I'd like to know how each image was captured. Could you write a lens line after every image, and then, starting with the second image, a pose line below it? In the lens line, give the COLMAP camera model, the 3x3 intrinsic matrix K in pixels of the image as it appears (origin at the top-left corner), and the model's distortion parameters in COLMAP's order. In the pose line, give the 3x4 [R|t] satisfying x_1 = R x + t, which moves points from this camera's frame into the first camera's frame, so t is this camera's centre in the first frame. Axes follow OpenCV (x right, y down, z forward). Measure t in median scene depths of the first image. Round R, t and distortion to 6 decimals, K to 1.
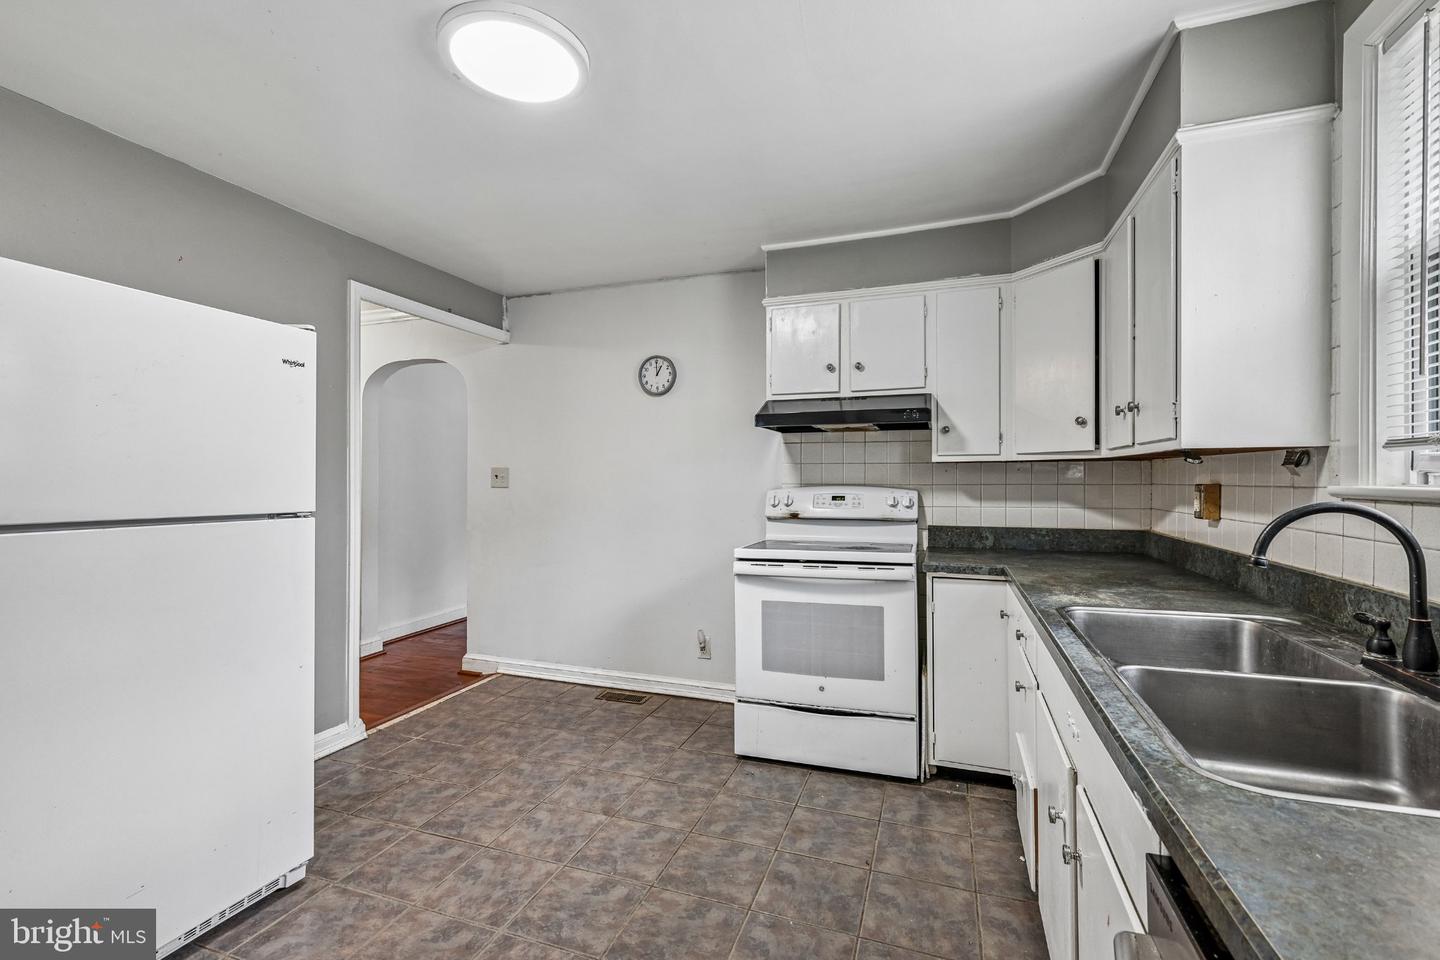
lens RADIAL K [[626.3, 0, 720.2], [0, 626.3, 481.4], [0, 0, 1]] dist [0.001335, -0.001923]
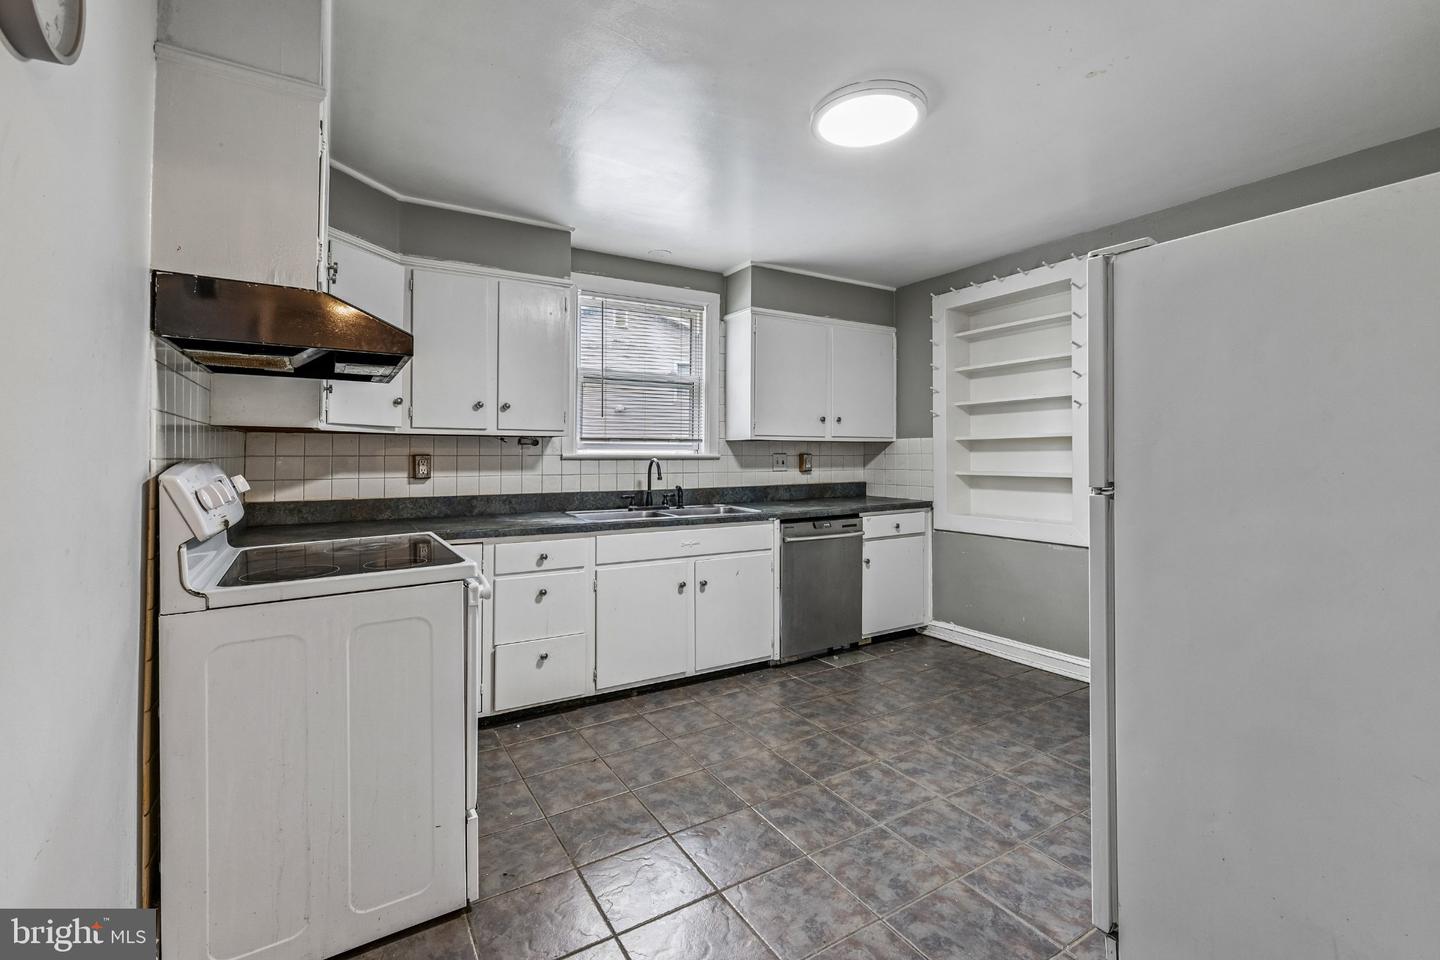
lens RADIAL K [[626.3, 0, 723.2], [0, 626.3, 452.6], [0, 0, 1]] dist [0.001335, -0.001923]
pose [[-0.777796, 0.003596, 0.628507, -0.619670], [0.003927, 0.999992, -0.000862, 0.002982], [-0.628505, 0.001797, -0.777803, 1.502587]]
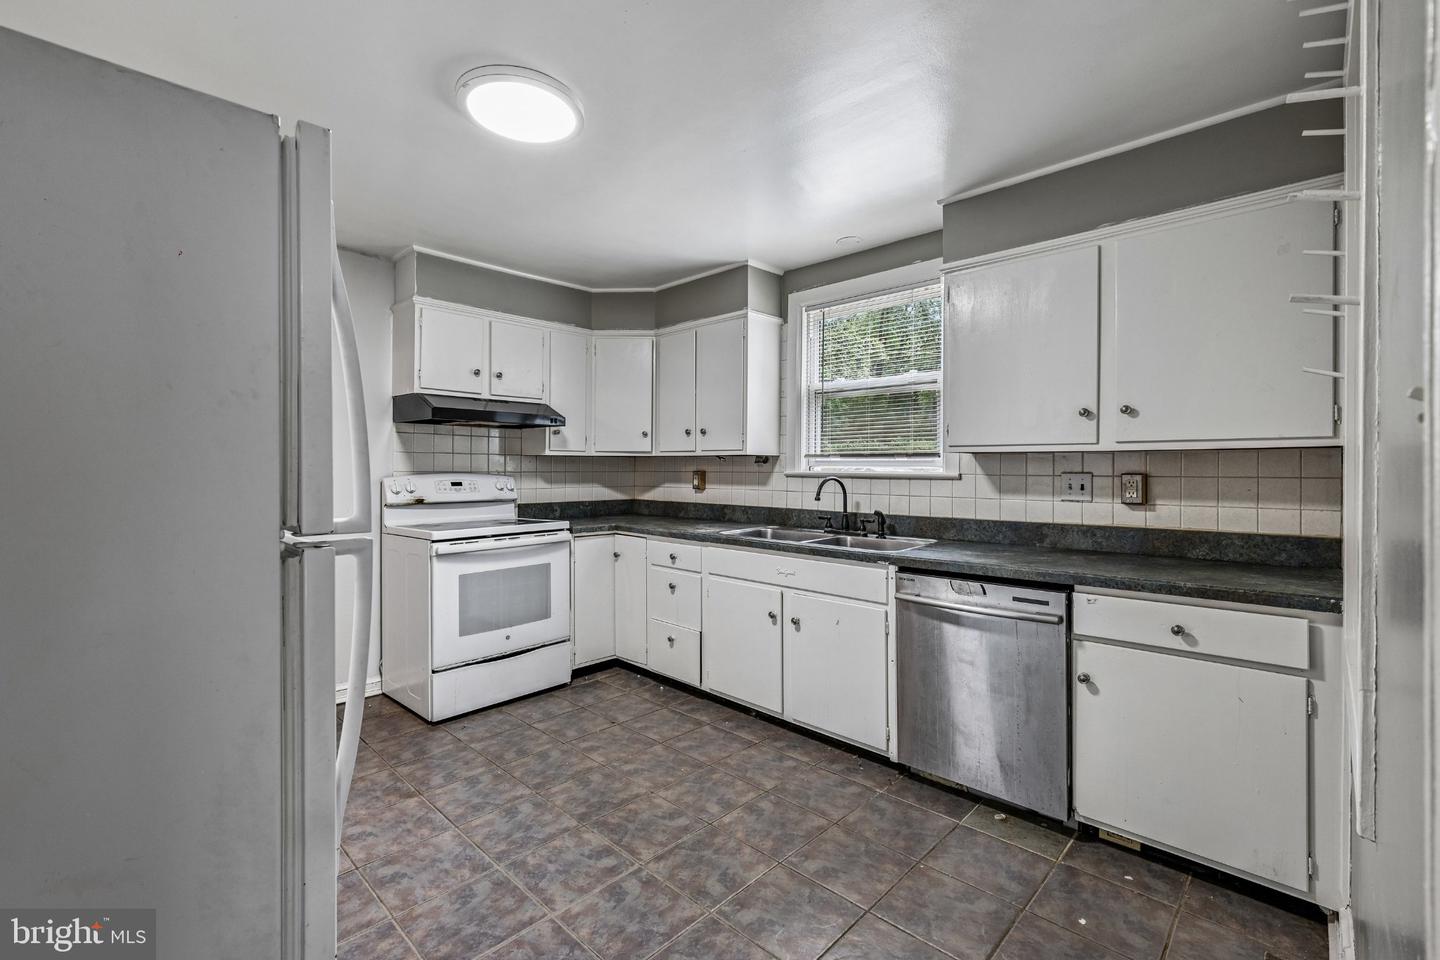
lens RADIAL K [[626.3, 0, 726.1], [0, 626.3, 472.1], [0, 0, 1]] dist [0.001335, -0.001923]
pose [[0.401841, -0.001853, 0.915708, -0.863444], [-0.001321, 0.999996, 0.002604, 0.001890], [-0.915709, -0.002256, 0.401837, 0.121960]]
